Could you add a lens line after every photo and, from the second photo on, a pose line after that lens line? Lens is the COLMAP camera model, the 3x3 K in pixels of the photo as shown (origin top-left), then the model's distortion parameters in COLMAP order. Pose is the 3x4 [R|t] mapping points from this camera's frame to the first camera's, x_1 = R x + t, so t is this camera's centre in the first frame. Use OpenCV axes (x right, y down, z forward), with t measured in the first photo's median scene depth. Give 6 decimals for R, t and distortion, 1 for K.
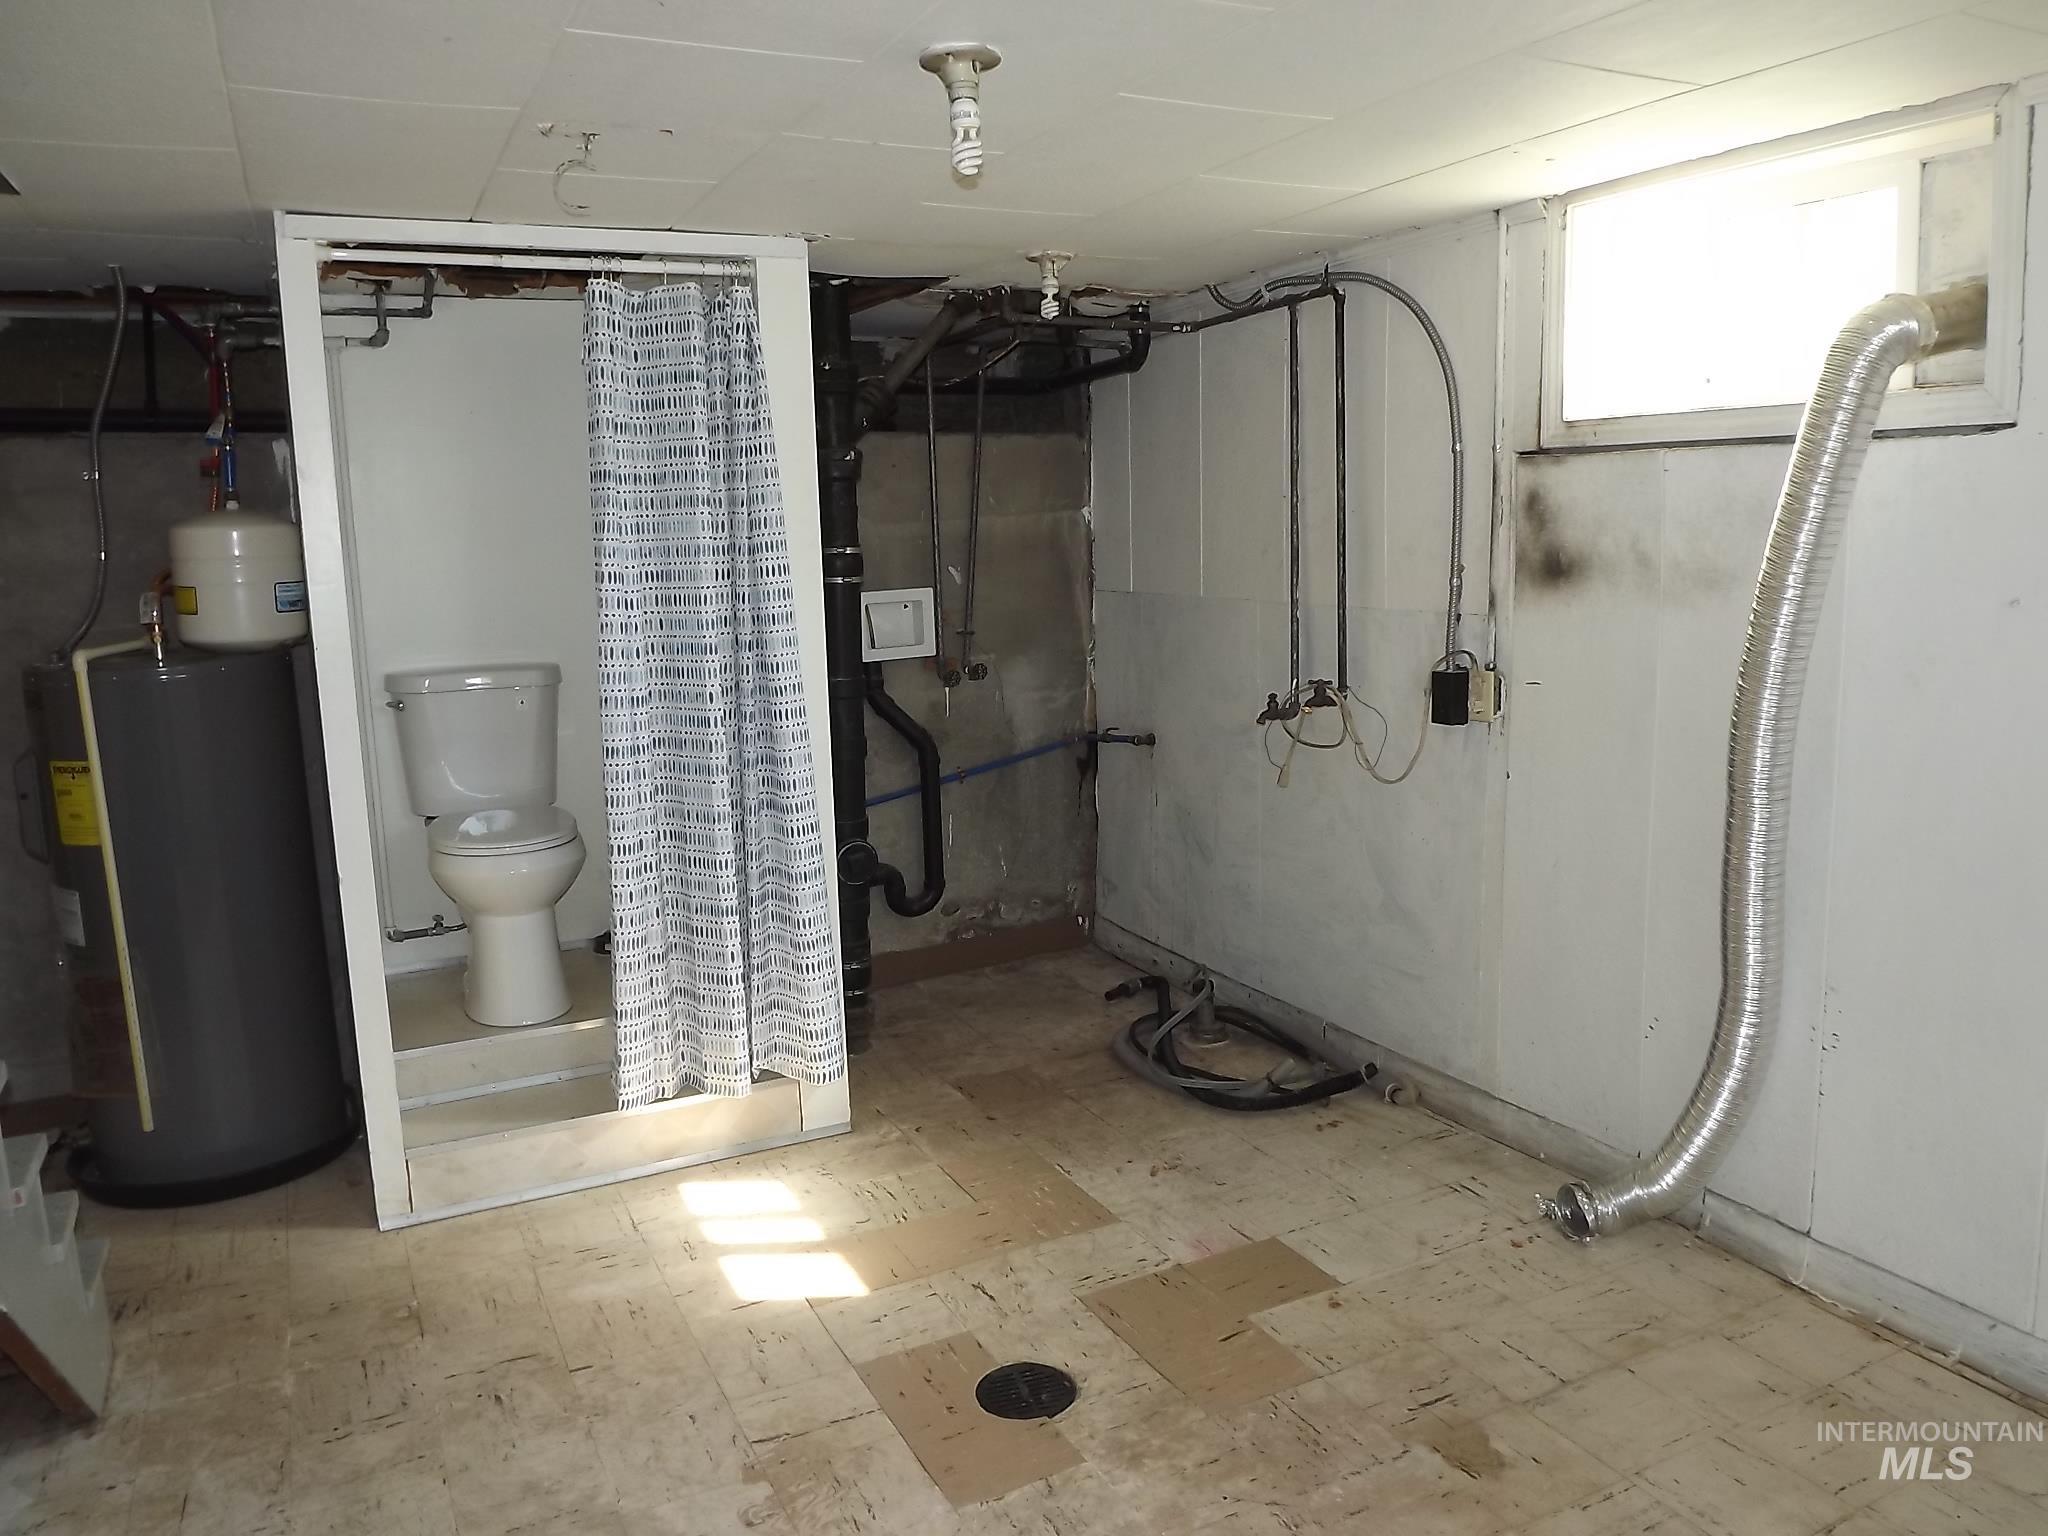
lens RADIAL K [[1515.7, 0, 993.8], [0, 1515.7, 786.0], [0, 0, 1]] dist [-0.048546, 0.003068]
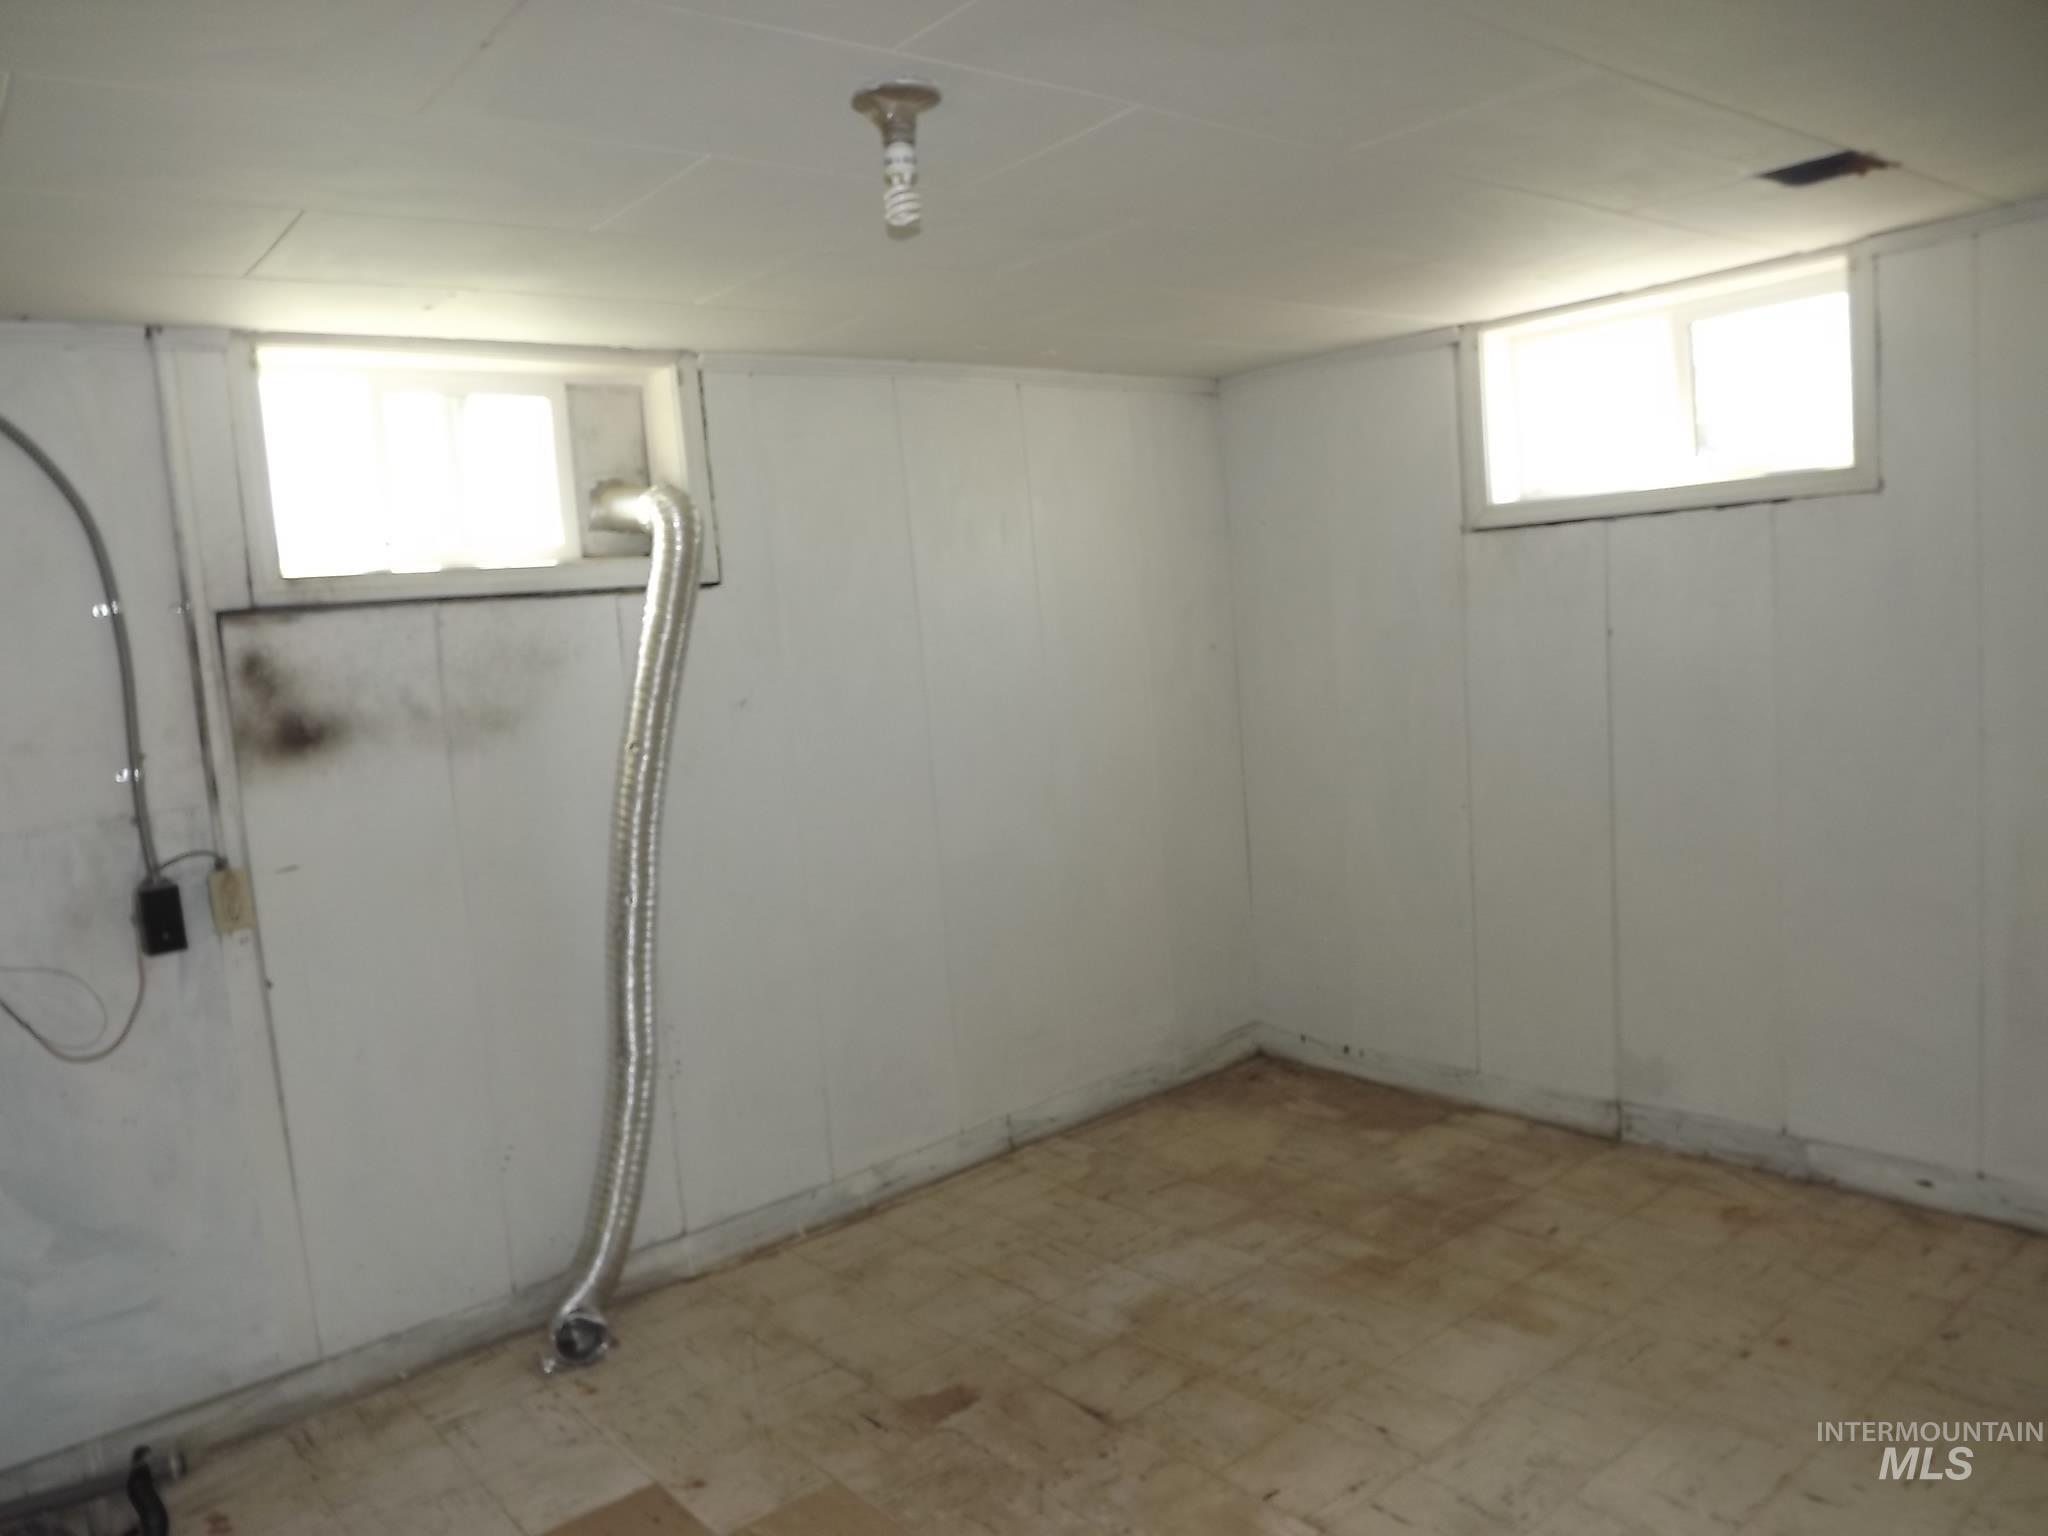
lens RADIAL K [[1527.5, 0, 1035.6], [0, 1527.5, 795.3], [0, 0, 1]] dist [-0.006731, -0.024832]
pose [[-0.246679, -0.062878, 0.967055, -0.643139], [0.259895, 0.957046, 0.128522, -0.115901], [-0.933597, 0.283037, -0.219742, 0.815776]]
